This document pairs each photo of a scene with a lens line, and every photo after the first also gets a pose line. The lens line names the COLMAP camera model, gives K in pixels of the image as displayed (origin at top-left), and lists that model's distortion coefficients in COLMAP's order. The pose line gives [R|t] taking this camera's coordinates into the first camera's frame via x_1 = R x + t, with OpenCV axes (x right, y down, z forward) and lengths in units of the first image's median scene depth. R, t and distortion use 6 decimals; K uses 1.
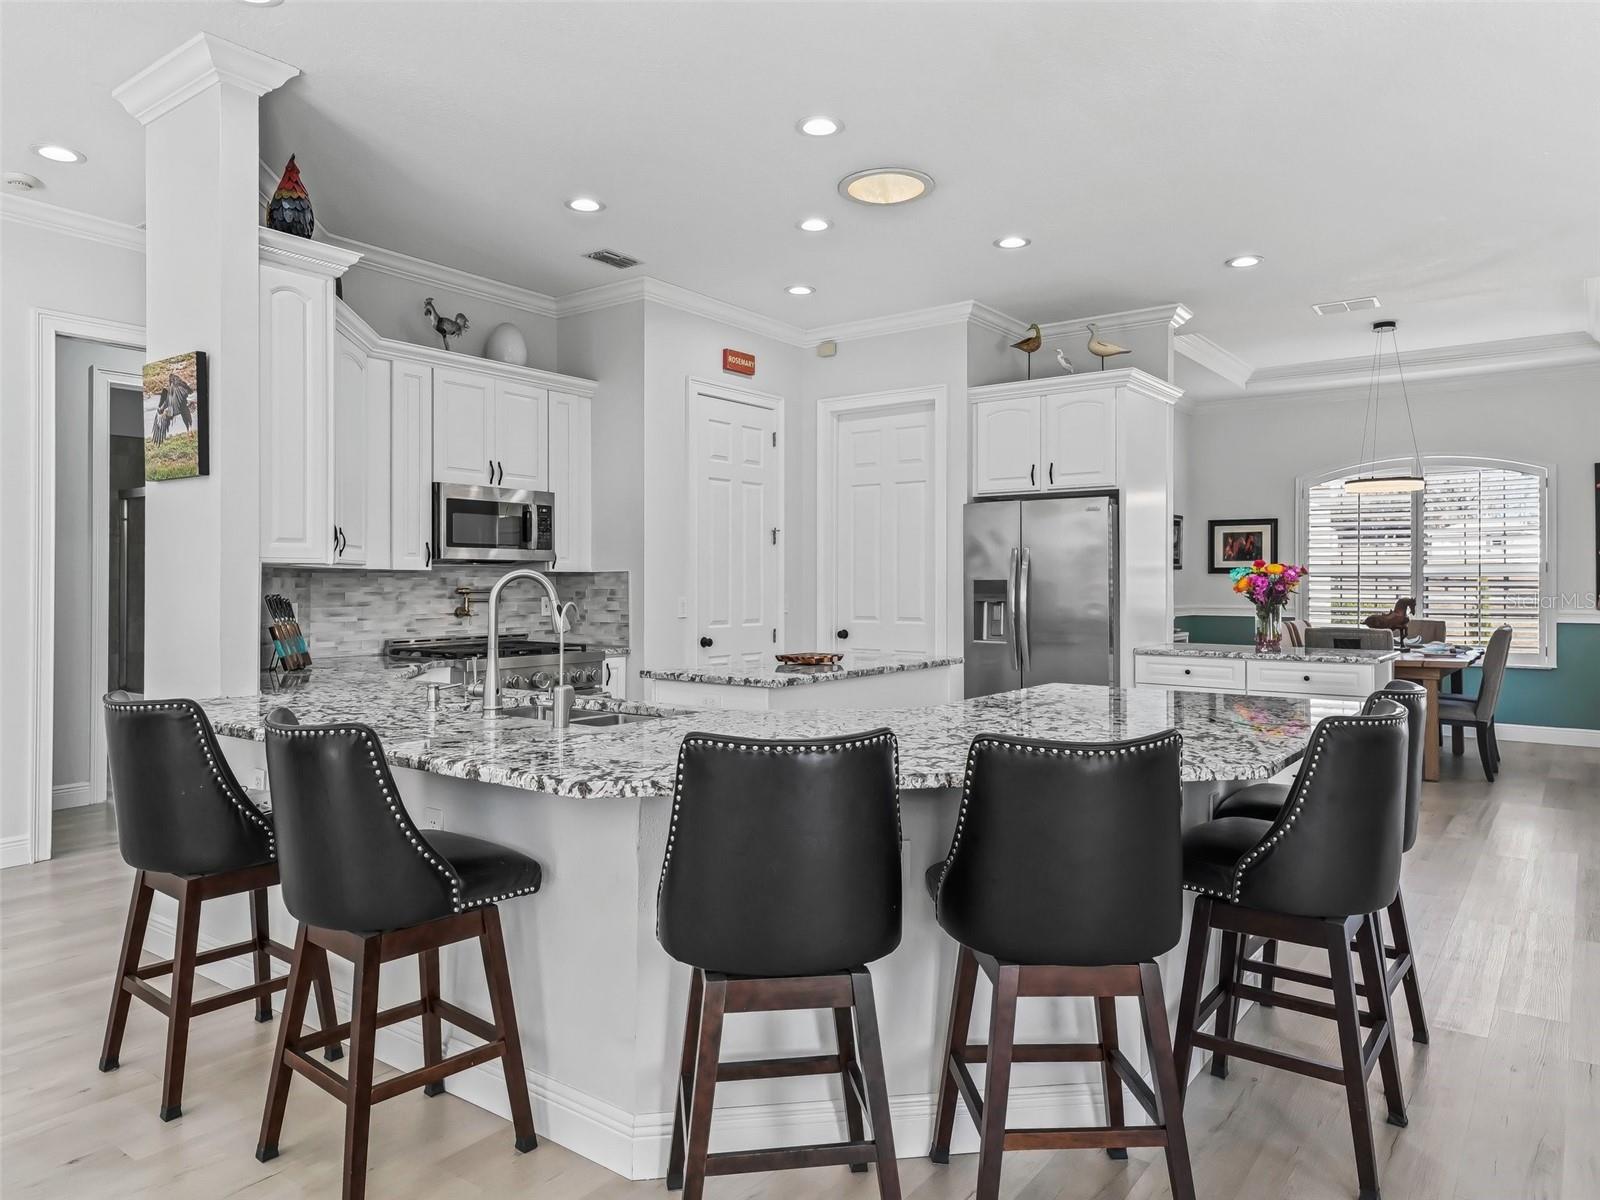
lens RADIAL K [[1050.7, 0, 801.8], [0, 1050.7, 570.4], [0, 0, 1]] dist [-0.000272, -0.000138]
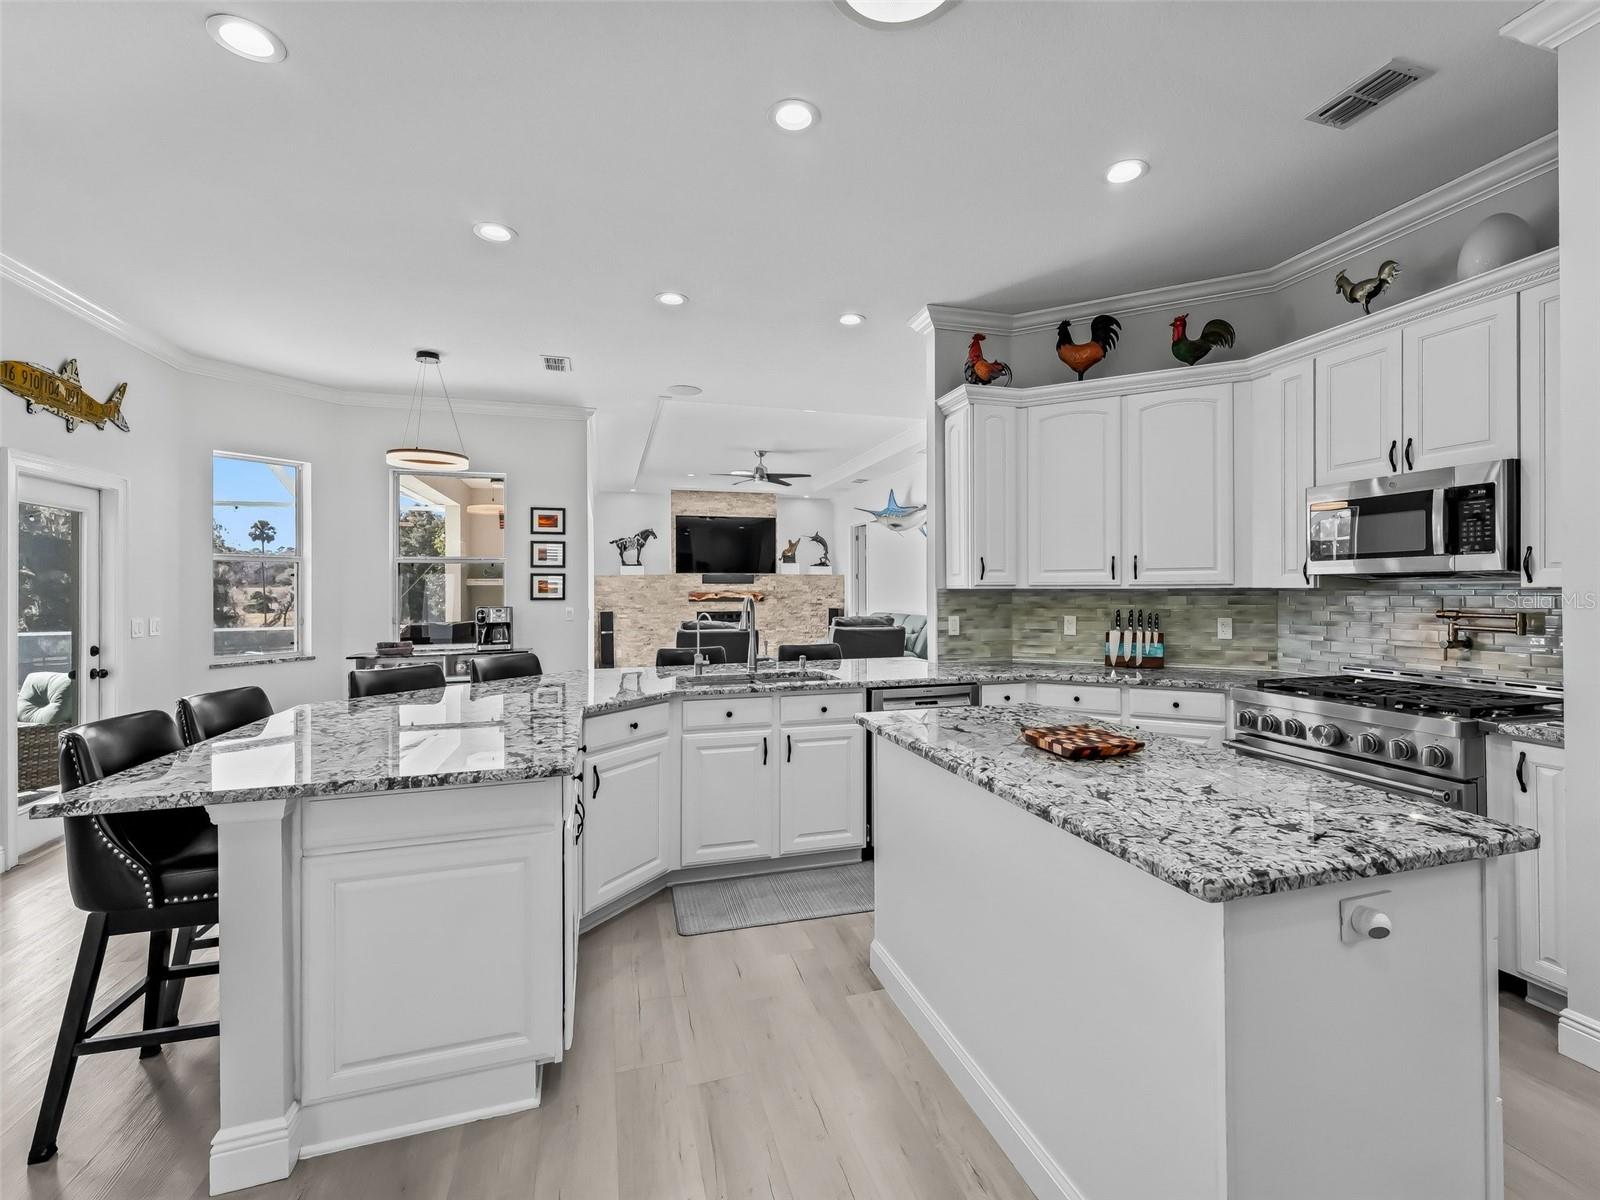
lens RADIAL K [[720.5, 0, 827.7], [0, 720.5, 589.1], [0, 0, 1]] dist [0.013417, -0.000083]
pose [[-0.584890, 0.000044, -0.811113, 0.344031], [0.011894, 0.999893, -0.008522, 0.001013], [0.811026, -0.014631, -0.584828, 0.924080]]
